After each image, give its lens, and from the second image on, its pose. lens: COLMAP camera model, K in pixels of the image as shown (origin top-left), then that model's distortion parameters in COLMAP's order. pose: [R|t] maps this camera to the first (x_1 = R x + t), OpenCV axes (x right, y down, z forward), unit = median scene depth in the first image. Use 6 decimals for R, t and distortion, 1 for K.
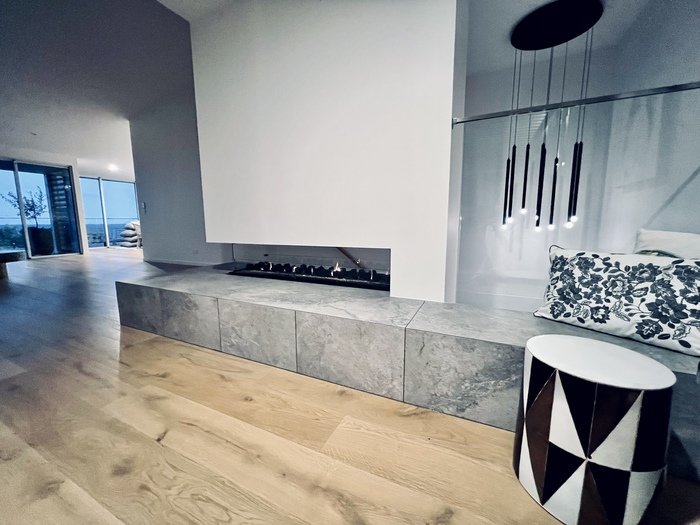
lens RADIAL K [[281.9, 0, 347.1], [0, 281.9, 258.3], [0, 0, 1]] dist [-0.002496, 0.001153]
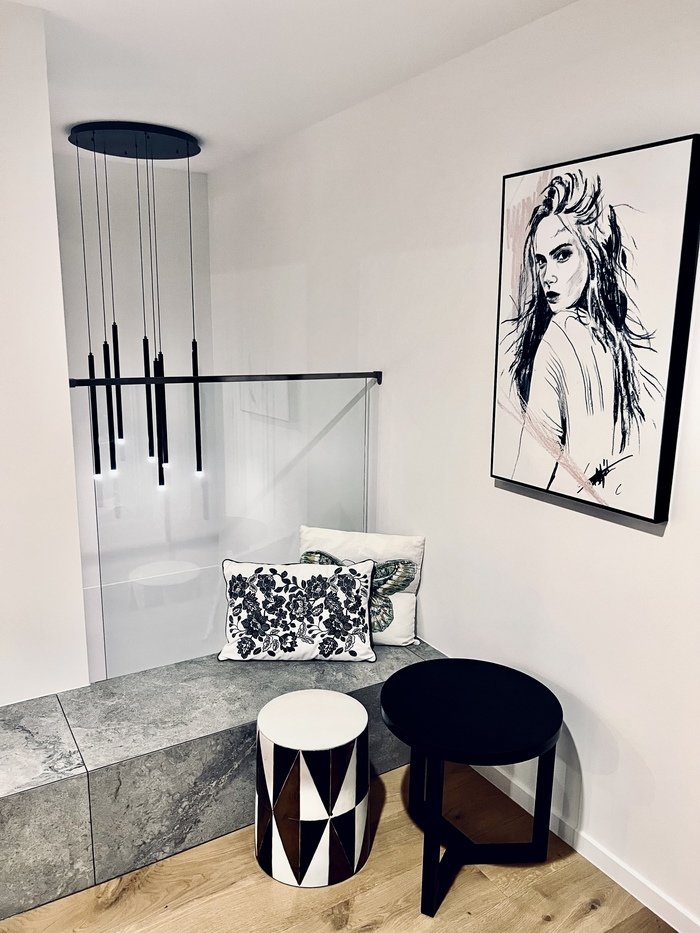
lens RADIAL K [[711.5, 0, 357.3], [0, 711.5, 469.3], [0, 0, 1]] dist [0.041073, -0.049699]
pose [[0.533223, -0.162487, 0.830223, -0.690975], [0.090822, 0.986704, 0.134780, -0.577830], [-0.841085, 0.003534, 0.540891, -0.348050]]
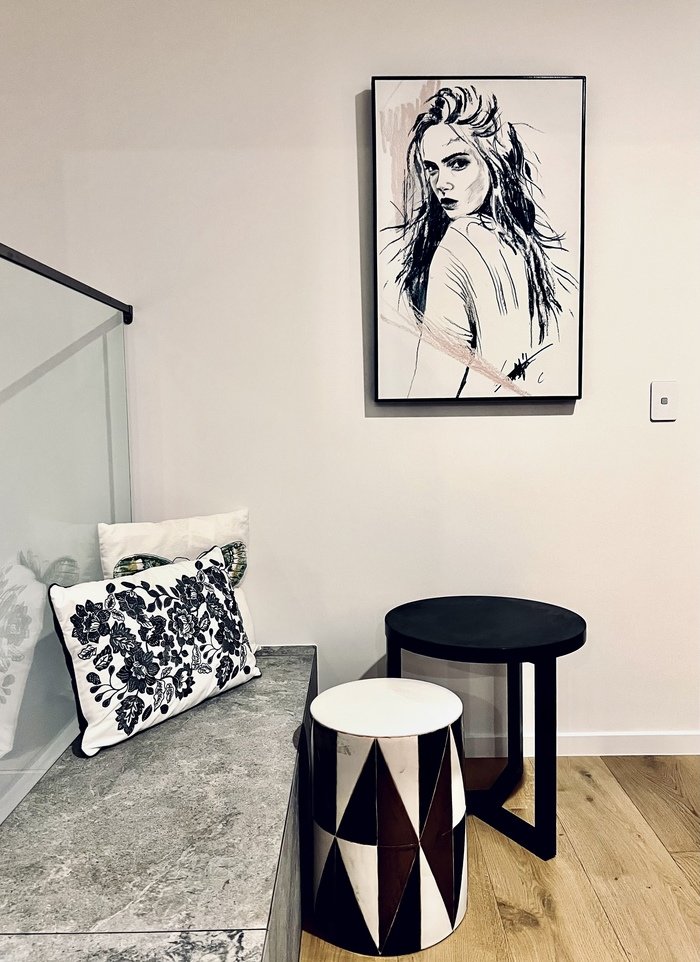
lens RADIAL K [[767.8, 0, 361.9], [0, 767.8, 468.8], [0, 0, 1]] dist [0.014150, -0.010637]
pose [[-0.444709, -0.050124, 0.894271, -0.577864], [0.133228, 0.983624, 0.121385, -0.341255], [-0.885711, 0.173123, -0.430749, 1.225760]]
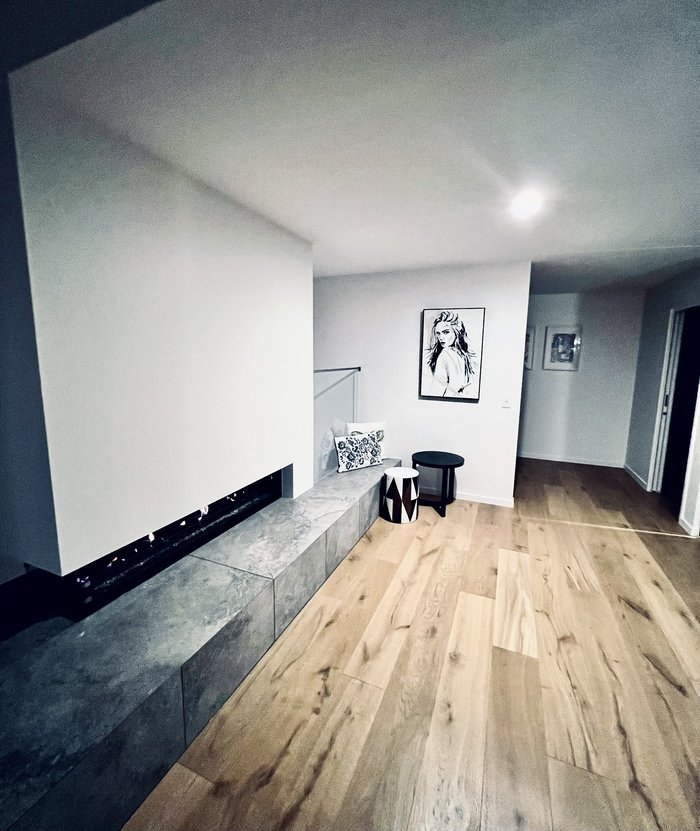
lens RADIAL K [[374.6, 0, 355.1], [0, 374.6, 407.6], [0, 0, 1]] dist [-0.013514, -0.000222]
pose [[-0.061769, -0.137188, 0.988617, -2.179870], [0.112603, 0.983227, 0.143476, -0.710381], [-0.991718, 0.120184, -0.045286, 1.106014]]
